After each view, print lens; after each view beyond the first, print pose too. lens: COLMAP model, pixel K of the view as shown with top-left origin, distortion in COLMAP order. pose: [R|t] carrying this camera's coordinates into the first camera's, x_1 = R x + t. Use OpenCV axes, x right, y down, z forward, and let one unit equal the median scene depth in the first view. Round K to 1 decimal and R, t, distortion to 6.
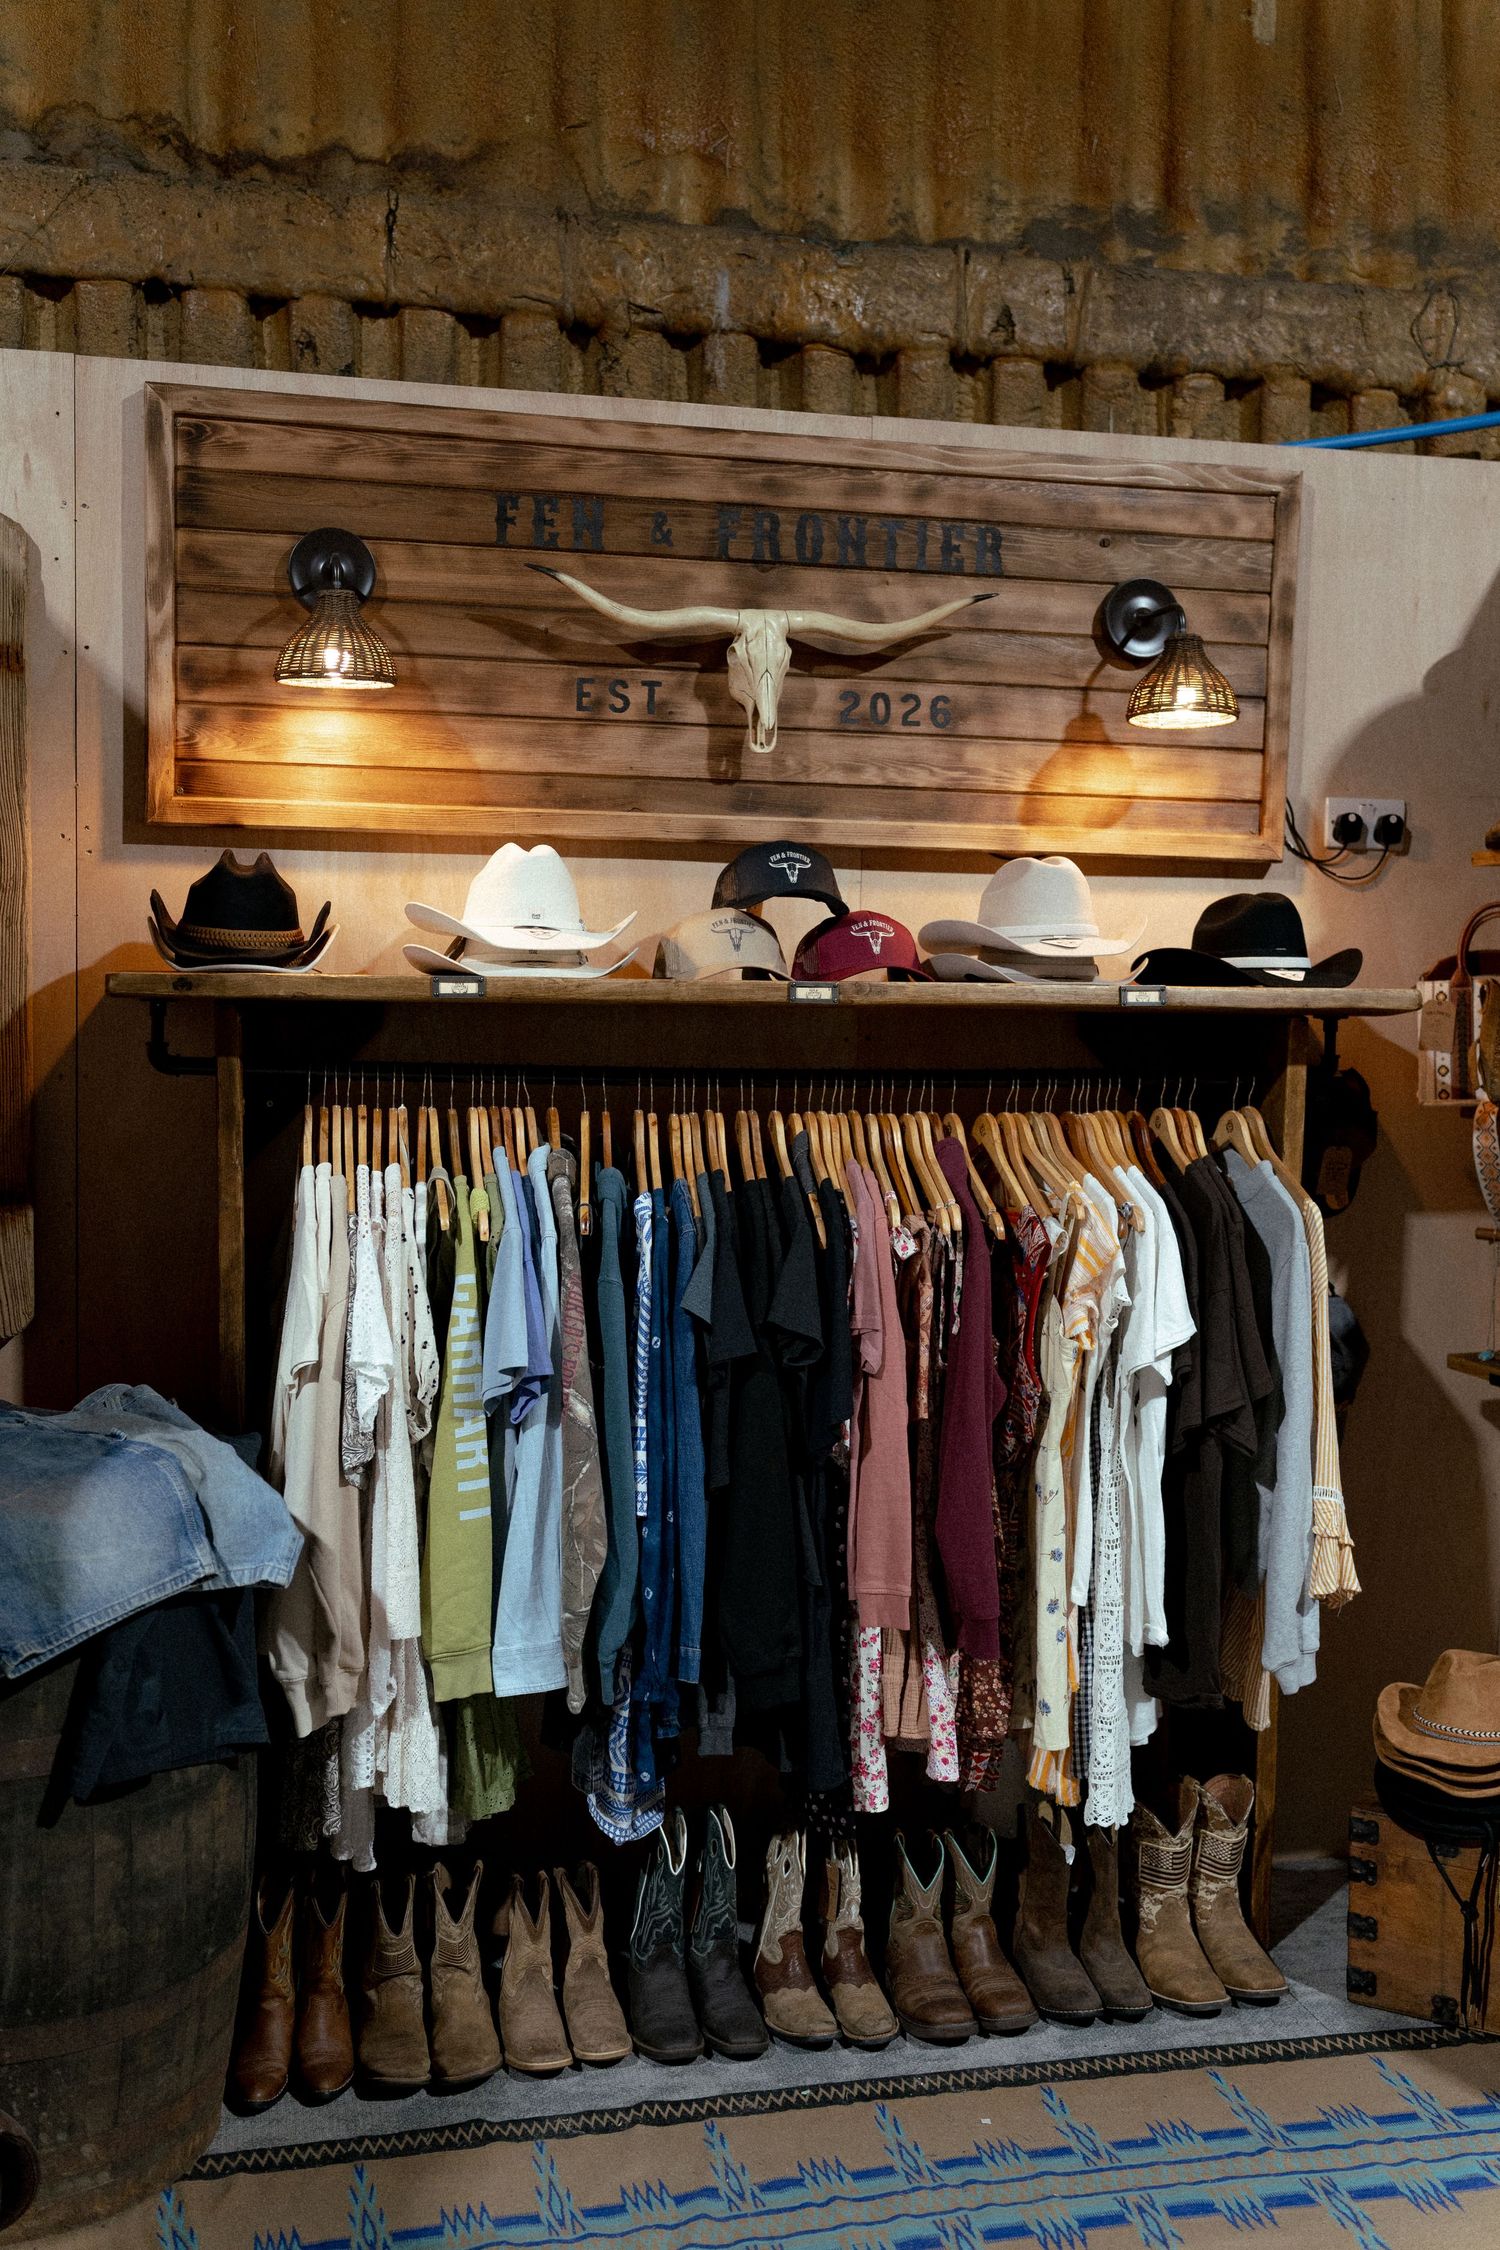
lens RADIAL K [[2271.1, 0, 747.7], [0, 2271.1, 1122.5], [0, 0, 1]] dist [0.004738, 0.000000]
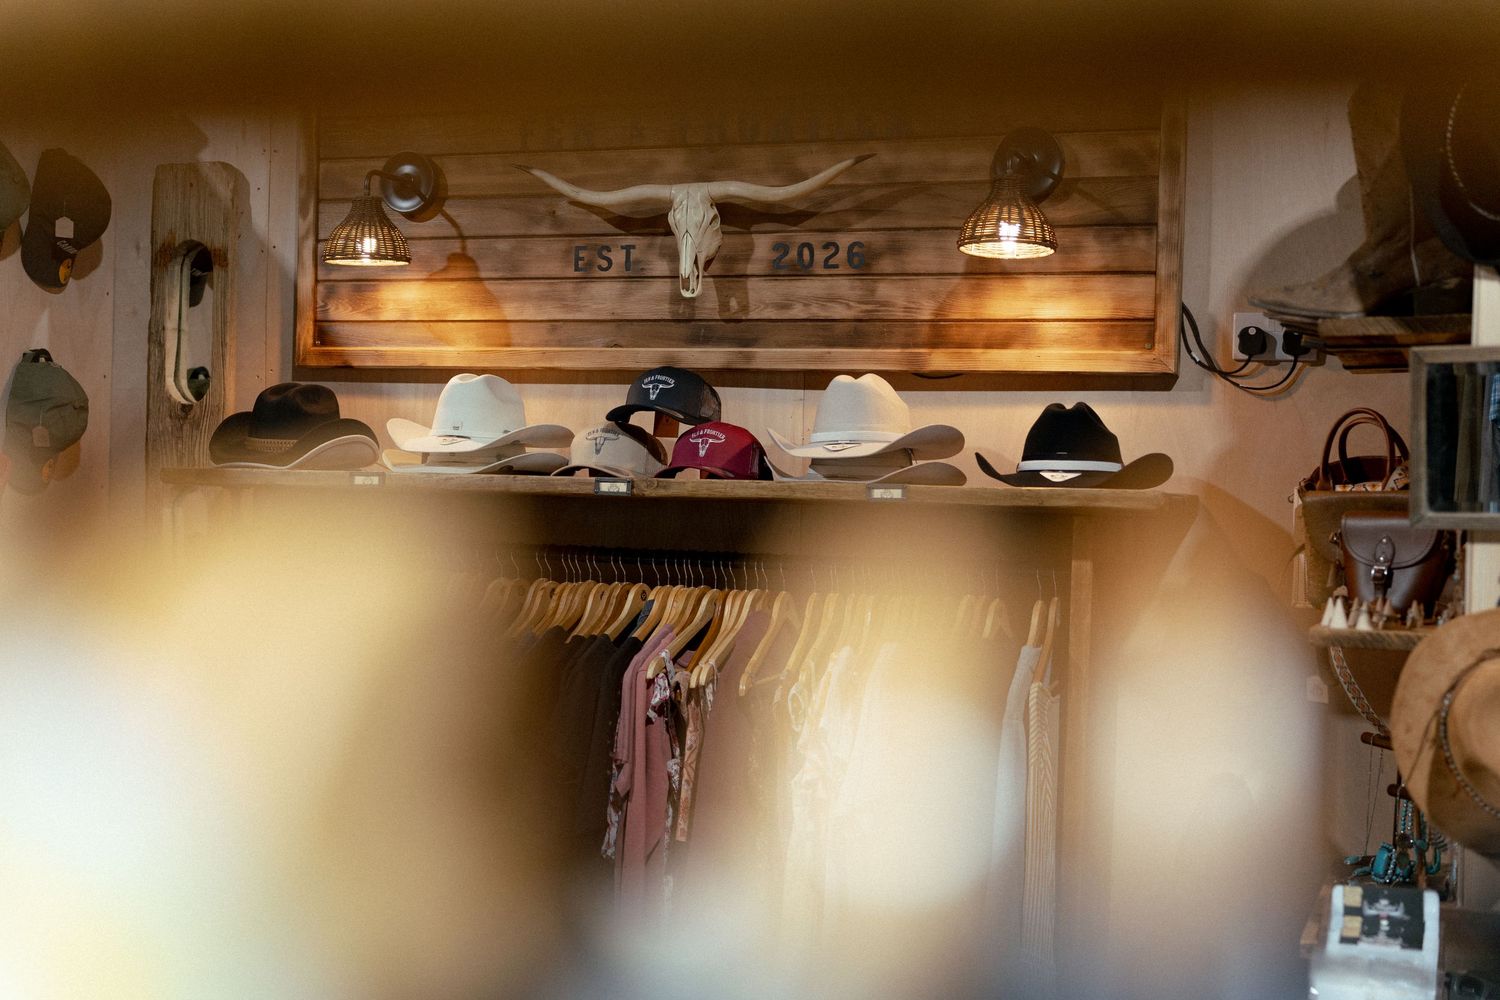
lens RADIAL K [[1967.1, 0, 751.1], [0, 1967.1, 494.8], [0, 0, 1]] dist [0.001319, 0.000000]
pose [[0.831322, 0.008918, -0.555720, 0.638082], [-0.048737, 0.997189, -0.056905, 0.004764], [0.553651, 0.074391, 0.829420, 0.134967]]
